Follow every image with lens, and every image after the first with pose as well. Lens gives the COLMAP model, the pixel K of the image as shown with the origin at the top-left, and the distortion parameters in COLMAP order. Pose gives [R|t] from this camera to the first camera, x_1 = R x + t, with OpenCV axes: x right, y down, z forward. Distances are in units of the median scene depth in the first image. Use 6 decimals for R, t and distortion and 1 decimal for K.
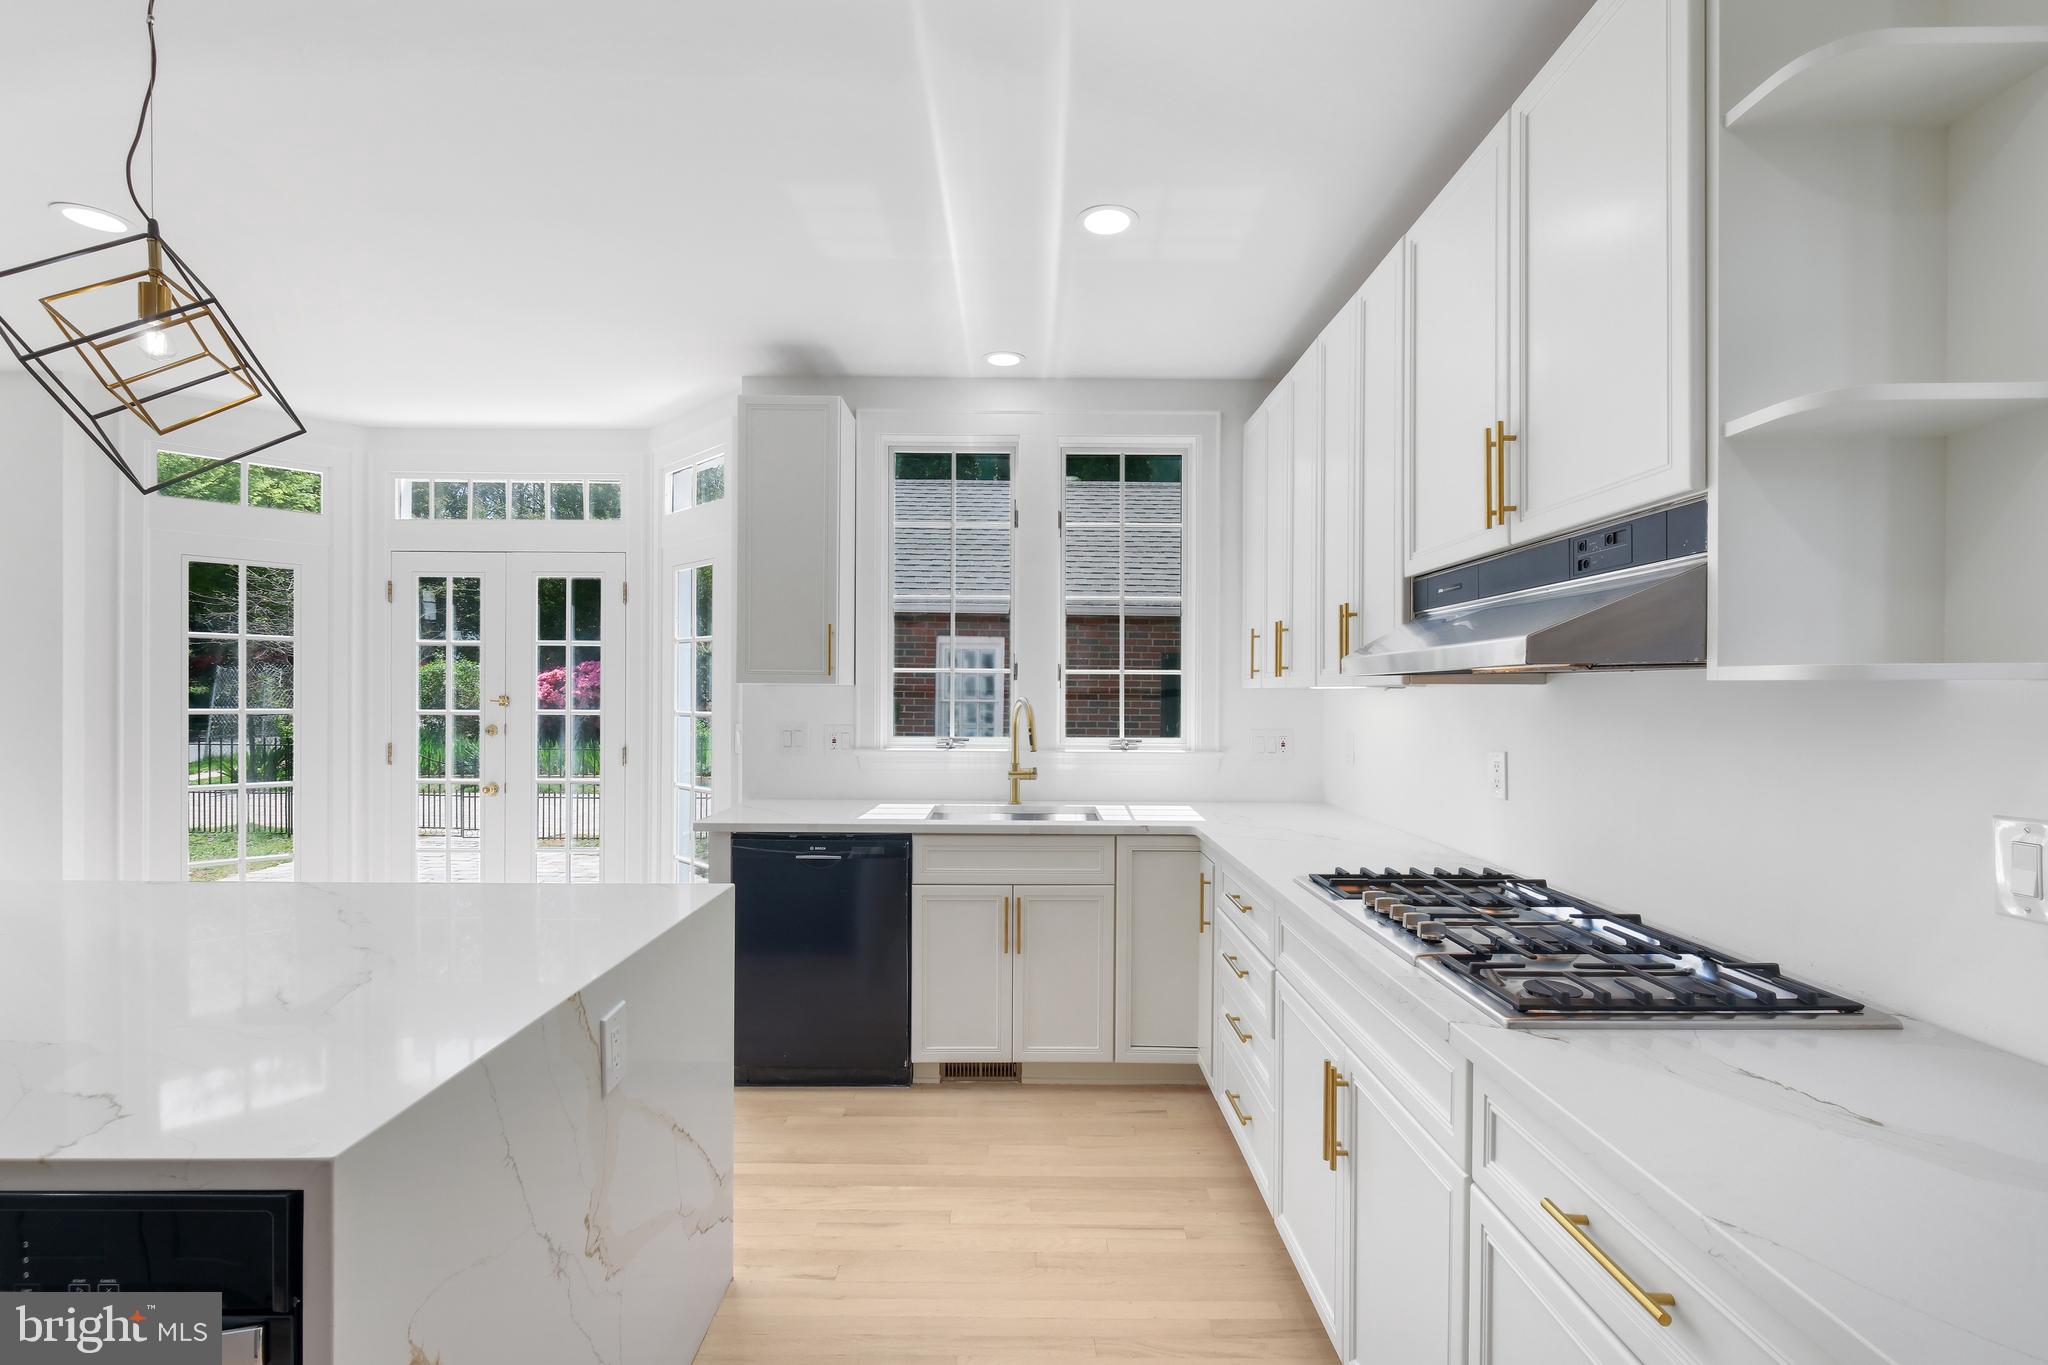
lens RADIAL K [[926.1, 0, 1020.0], [0, 926.1, 700.2], [0, 0, 1]] dist [0.000015, 0.000073]
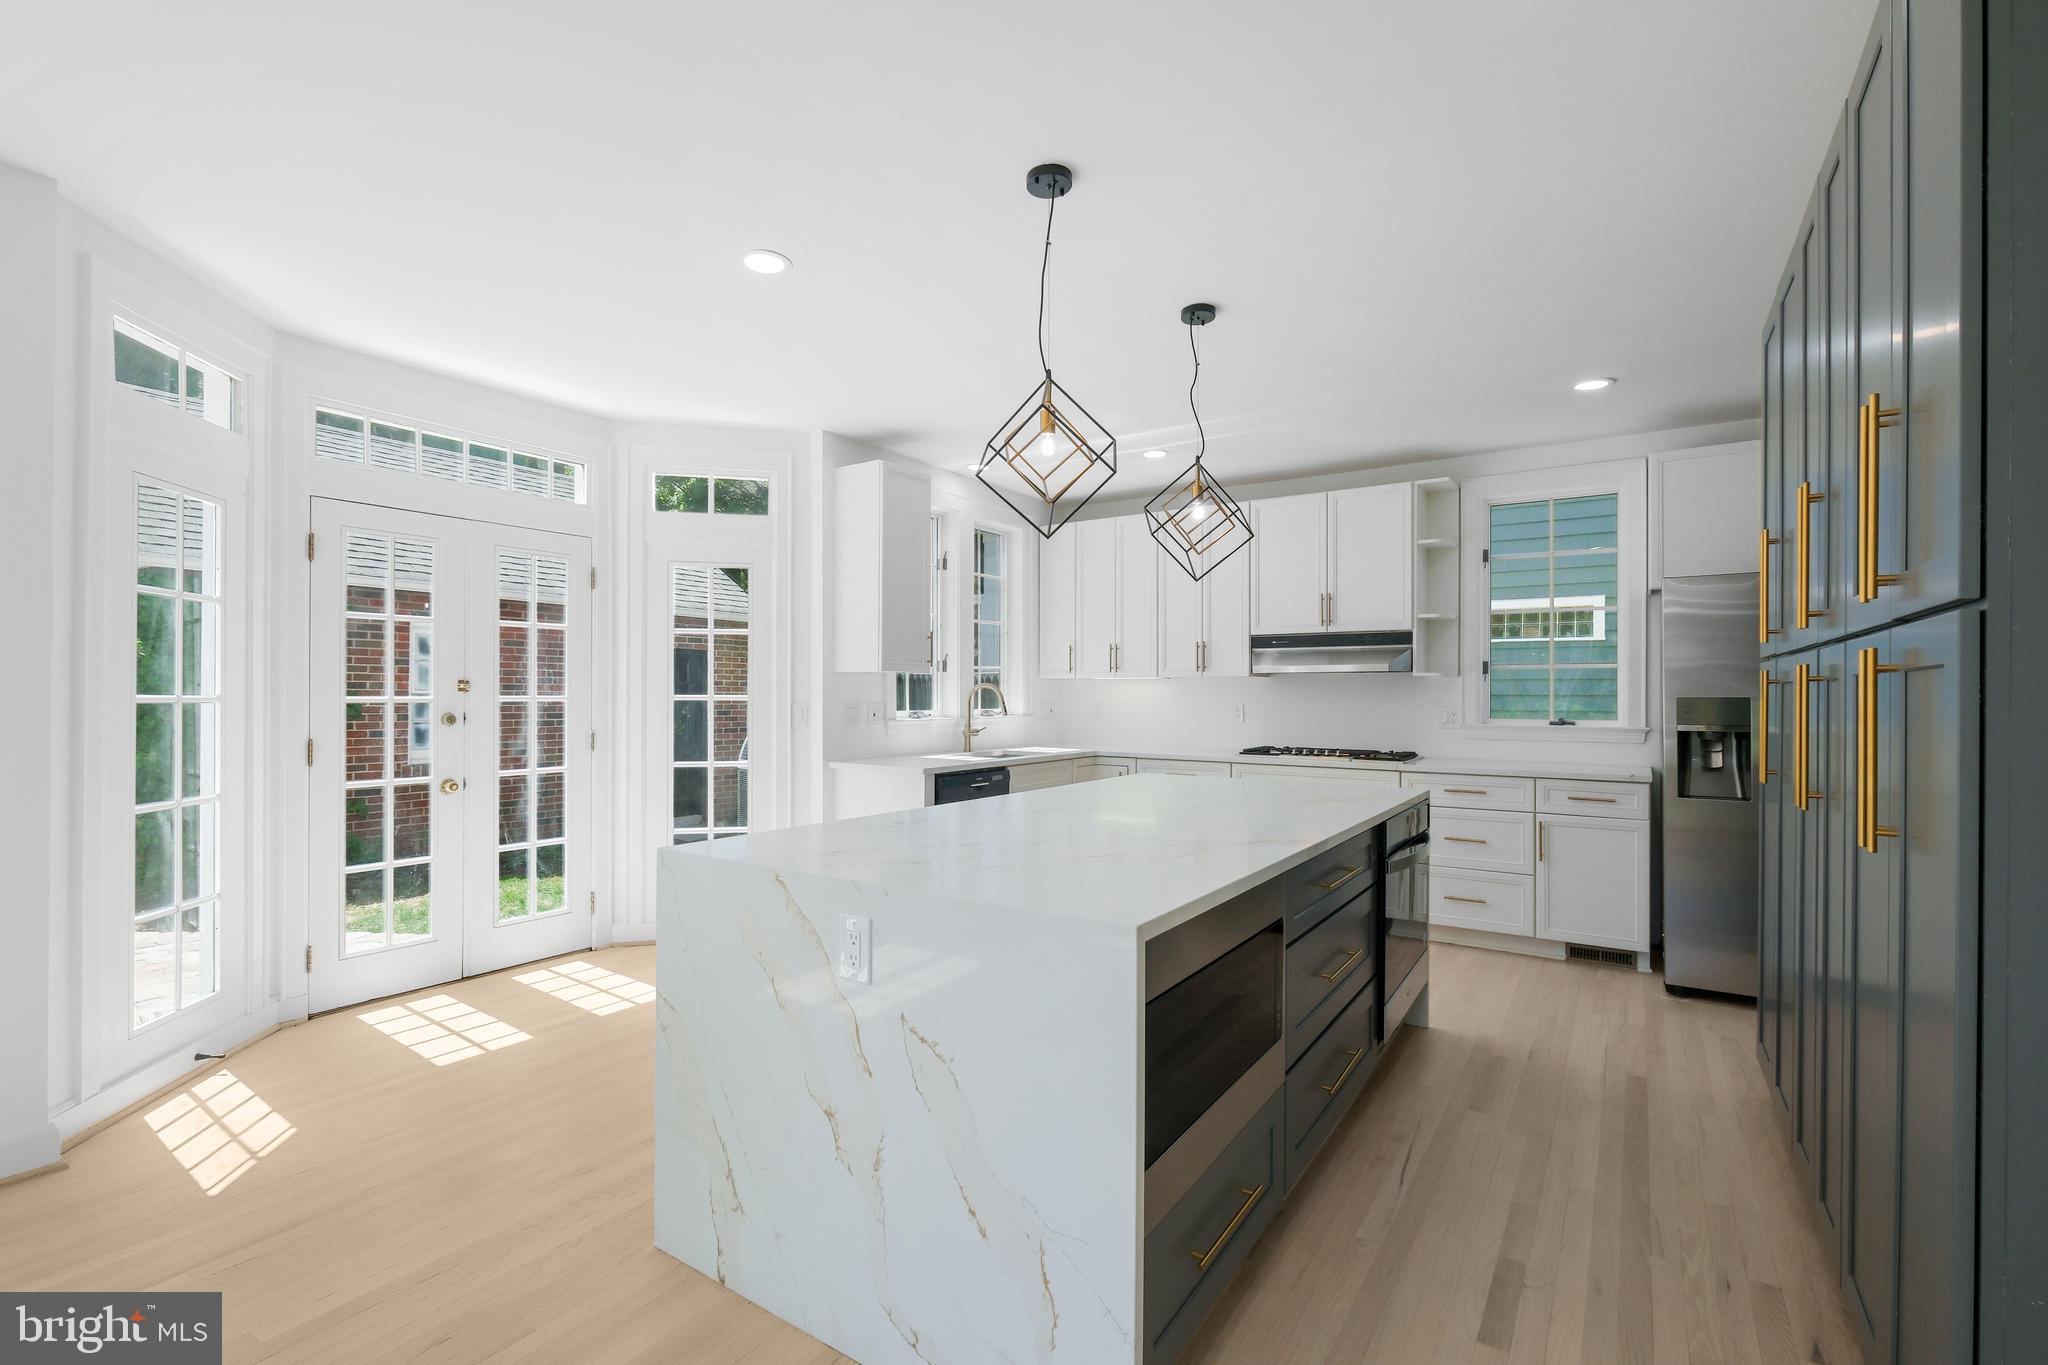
lens RADIAL K [[892.2, 0, 1021.1], [0, 892.2, 685.8], [0, 0, 1]] dist [-0.000786, -0.000360]
pose [[0.540337, 0.001304, 0.841447, -1.258432], [0.006918, 0.999958, -0.005993, 0.012151], [-0.841420, 0.009059, 0.540306, 0.117221]]
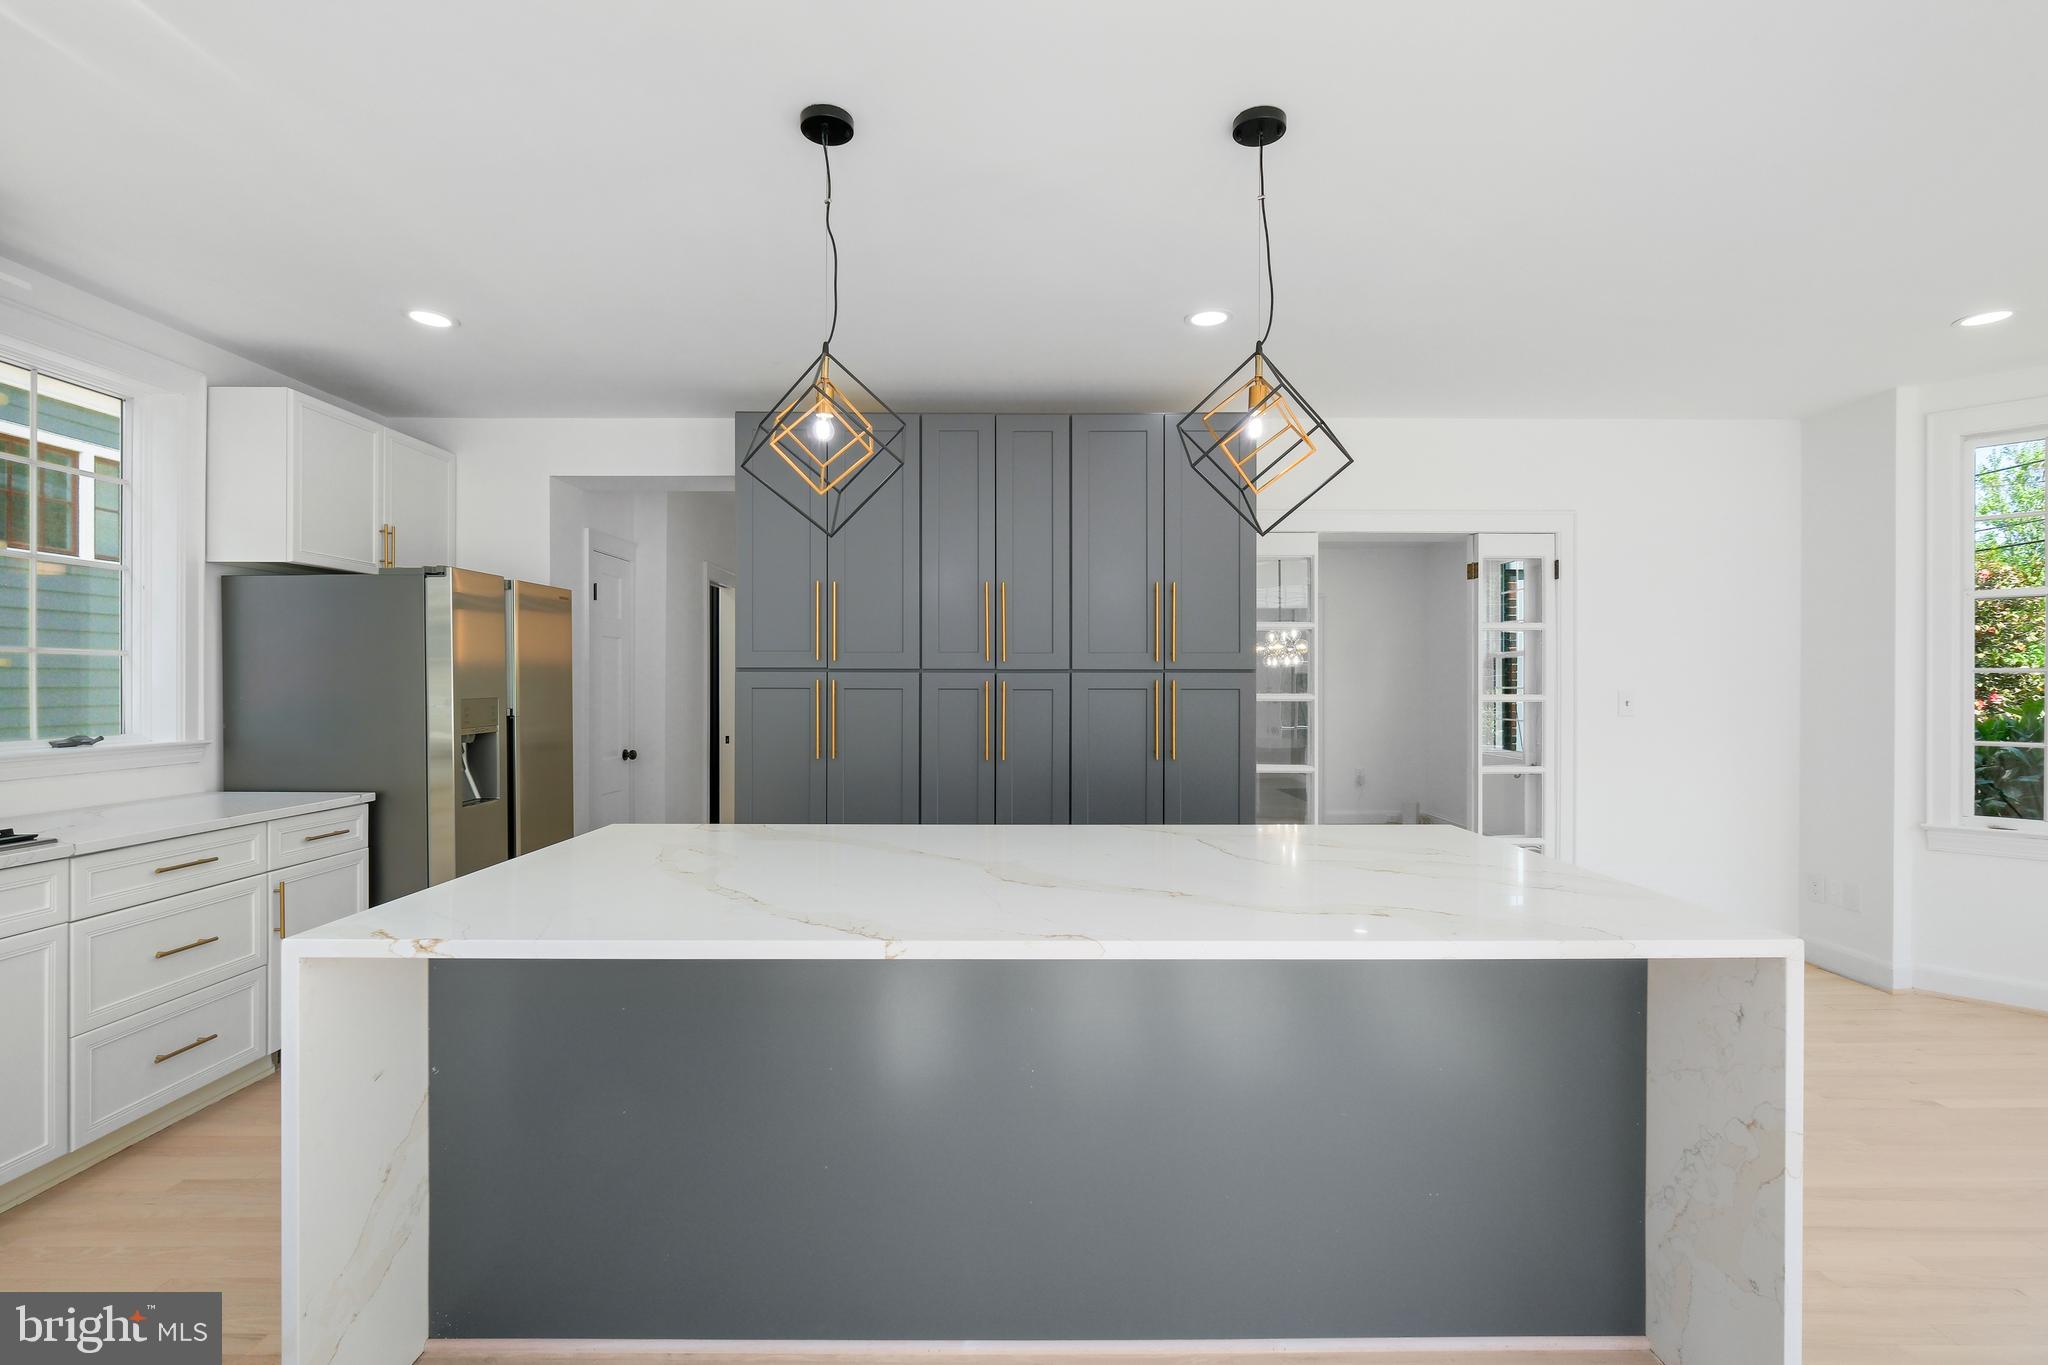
lens RADIAL K [[892.2, 0, 1021.1], [0, 892.2, 685.8], [0, 0, 1]] dist [-0.000786, -0.000360]
pose [[-0.999912, -0.011727, -0.006124, -0.536865], [-0.011806, 0.999845, 0.013054, -0.010234], [0.005970, 0.013125, -0.999896, 1.029785]]
